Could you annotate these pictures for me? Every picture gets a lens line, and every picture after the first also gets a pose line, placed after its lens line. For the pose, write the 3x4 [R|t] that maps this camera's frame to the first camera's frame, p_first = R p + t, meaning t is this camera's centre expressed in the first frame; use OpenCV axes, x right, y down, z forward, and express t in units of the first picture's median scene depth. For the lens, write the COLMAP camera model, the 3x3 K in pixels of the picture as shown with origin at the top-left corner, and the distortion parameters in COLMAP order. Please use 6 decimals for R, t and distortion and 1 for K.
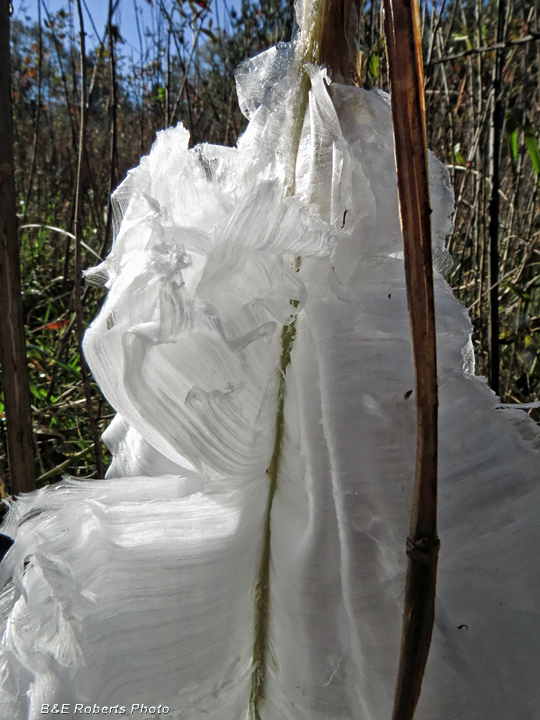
lens RADIAL K [[539.0, 0, 269.5], [0, 539.0, 349.5], [0, 0, 1]] dist [-0.029579, -0.006482]
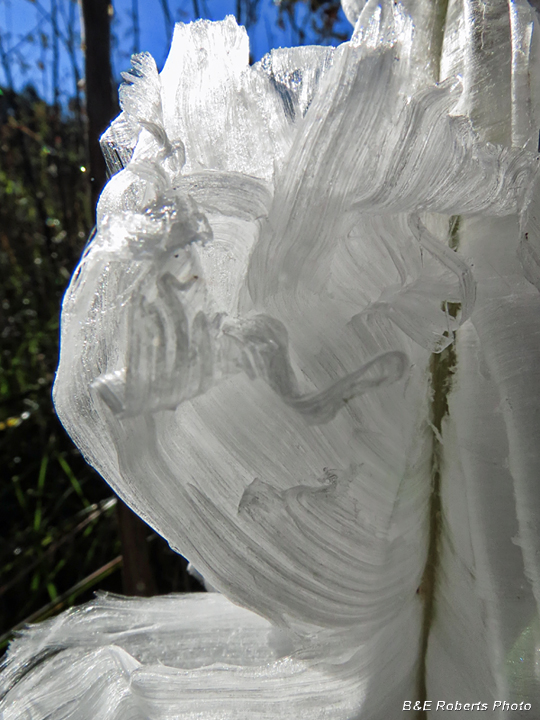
lens RADIAL K [[539.0, 0, 269.5], [0, 539.0, 349.5], [0, 0, 1]] dist [-0.029579, -0.006482]
pose [[0.959173, -0.048457, -0.278639, 0.021100], [0.038050, 0.998366, -0.042640, -0.030830], [0.280250, 0.030297, 0.959449, 0.455013]]
